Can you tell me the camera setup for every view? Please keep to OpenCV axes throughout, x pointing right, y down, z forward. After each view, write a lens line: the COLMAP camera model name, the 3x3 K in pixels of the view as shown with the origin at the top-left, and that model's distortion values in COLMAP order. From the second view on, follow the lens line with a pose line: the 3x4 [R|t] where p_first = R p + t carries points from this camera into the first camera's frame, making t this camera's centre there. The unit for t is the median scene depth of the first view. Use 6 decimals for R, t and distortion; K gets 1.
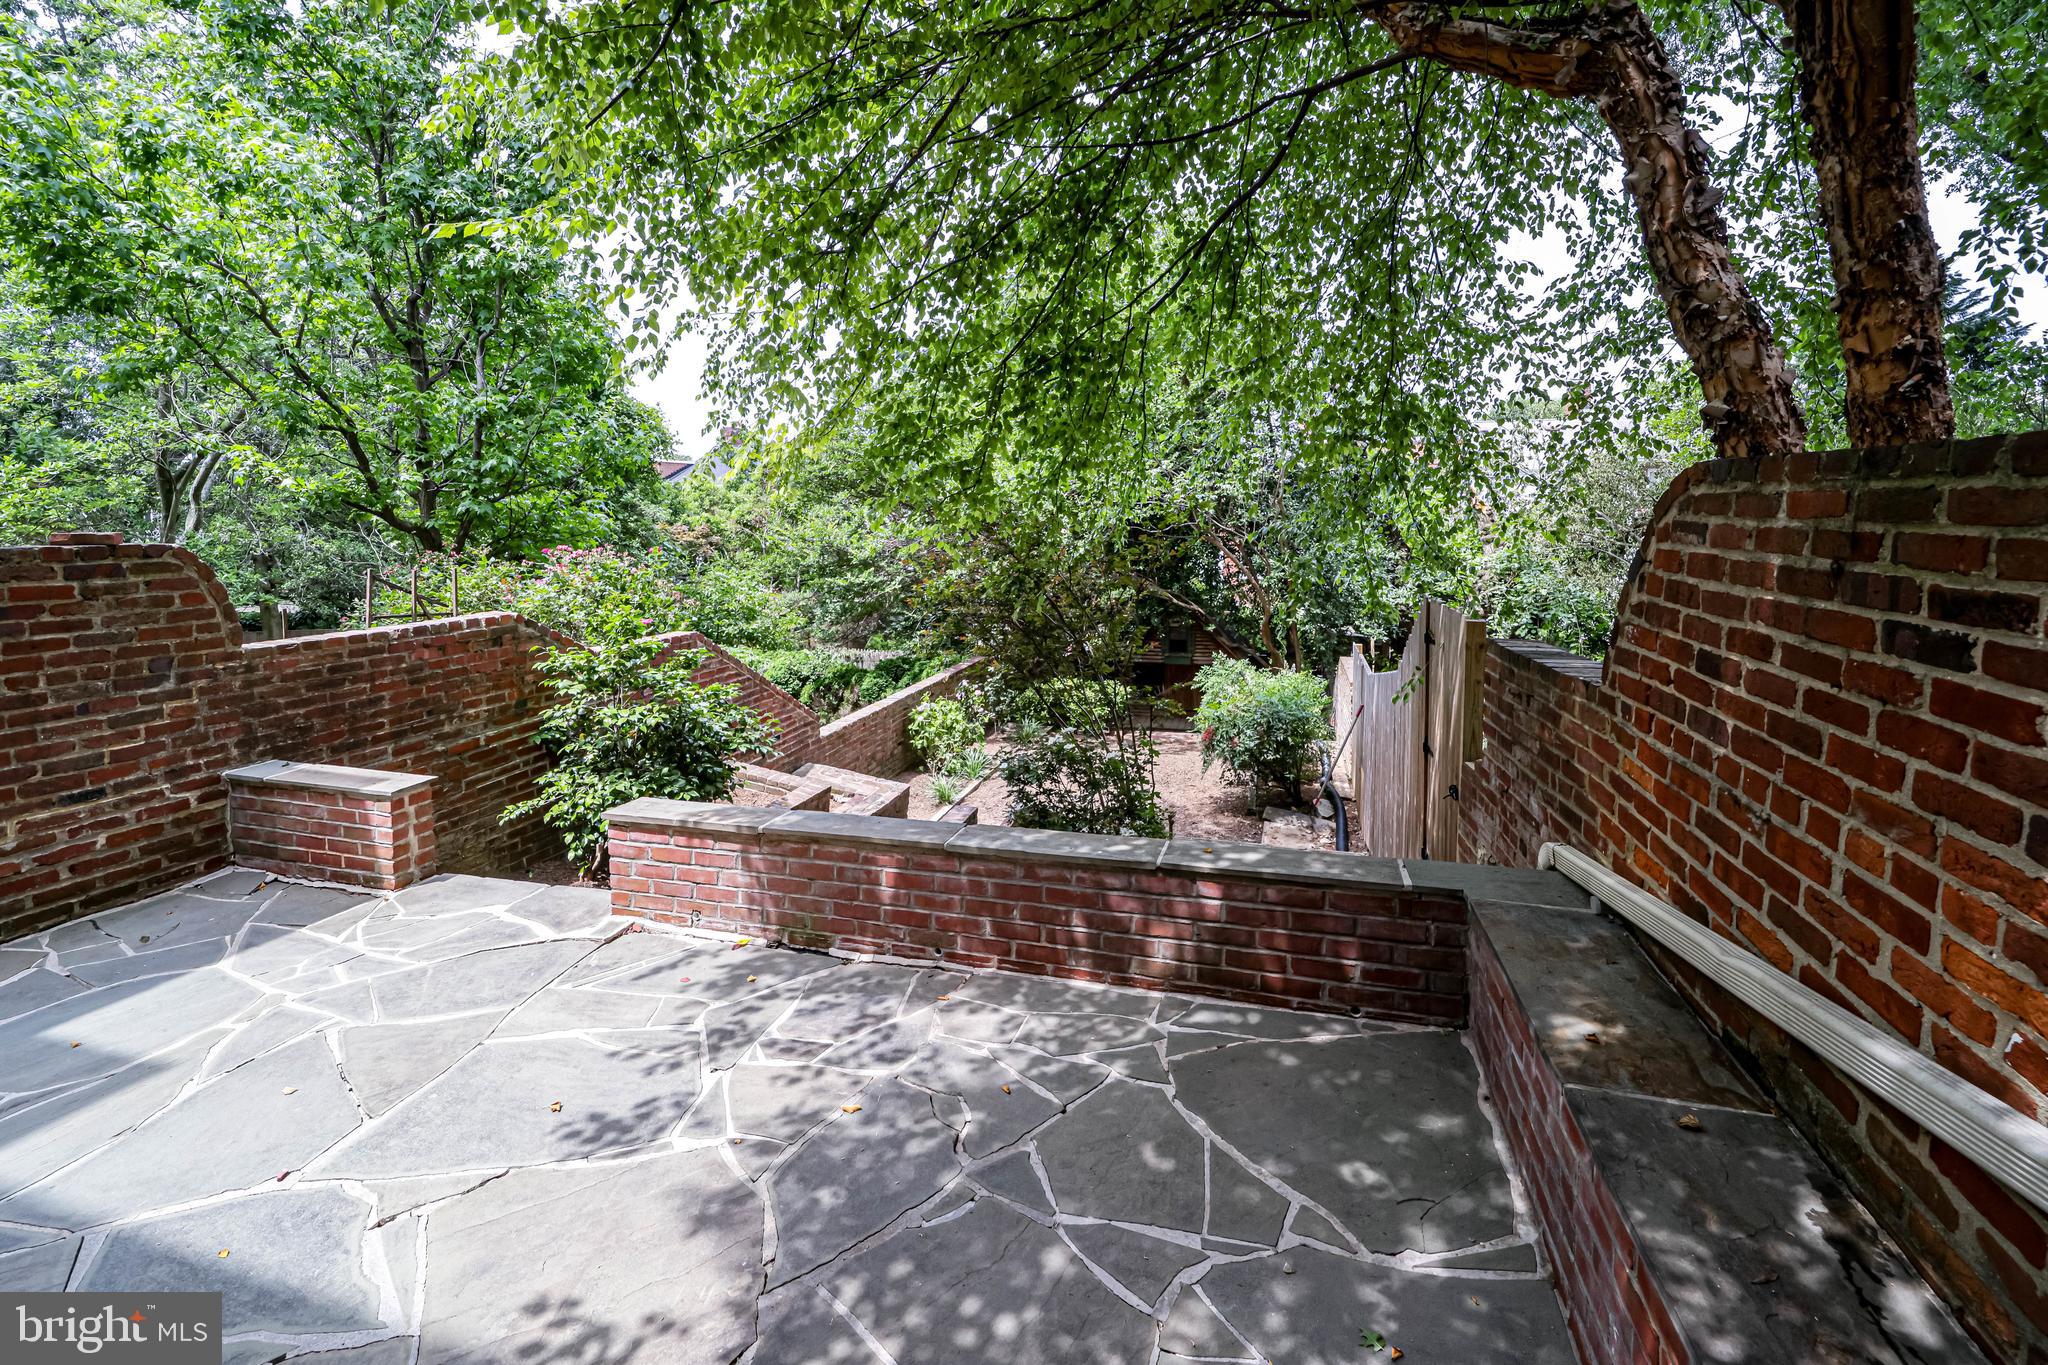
lens RADIAL K [[941.8, 0, 1024.0], [0, 941.8, 682.5], [0, 0, 1]] dist [0.000066, -0.000002]
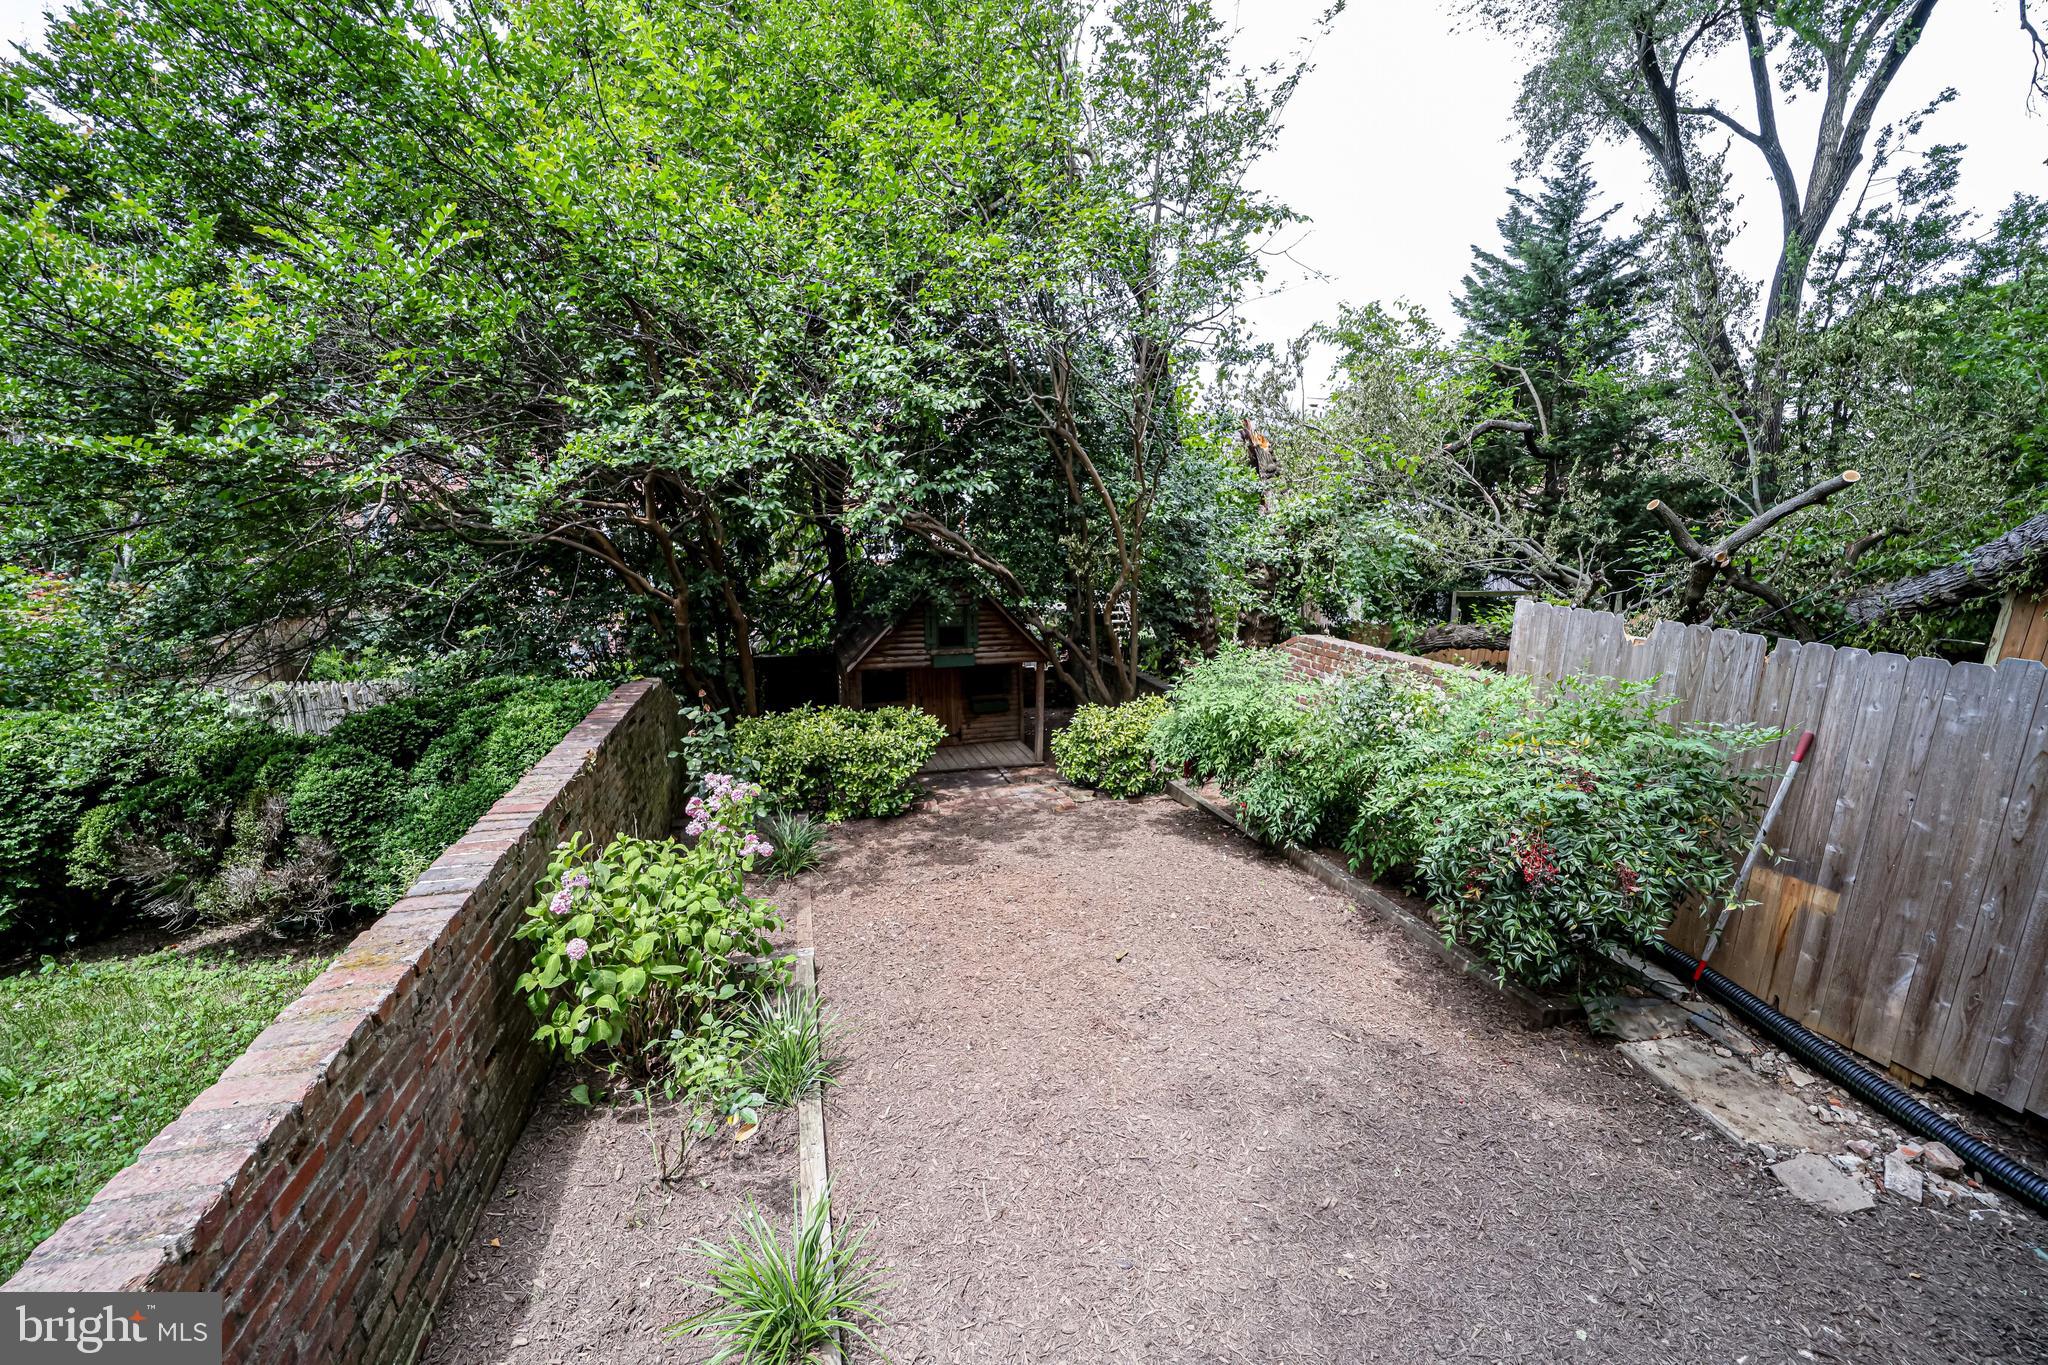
lens RADIAL K [[828.9, 0, 1024.0], [0, 828.9, 713.5], [0, 0, 1]] dist [-0.000621, -0.000079]
pose [[0.856919, -0.120388, 0.501194, -0.086624], [0.091441, 0.992425, 0.082041, -0.027217], [-0.507275, -0.024473, 0.861437, 0.578821]]
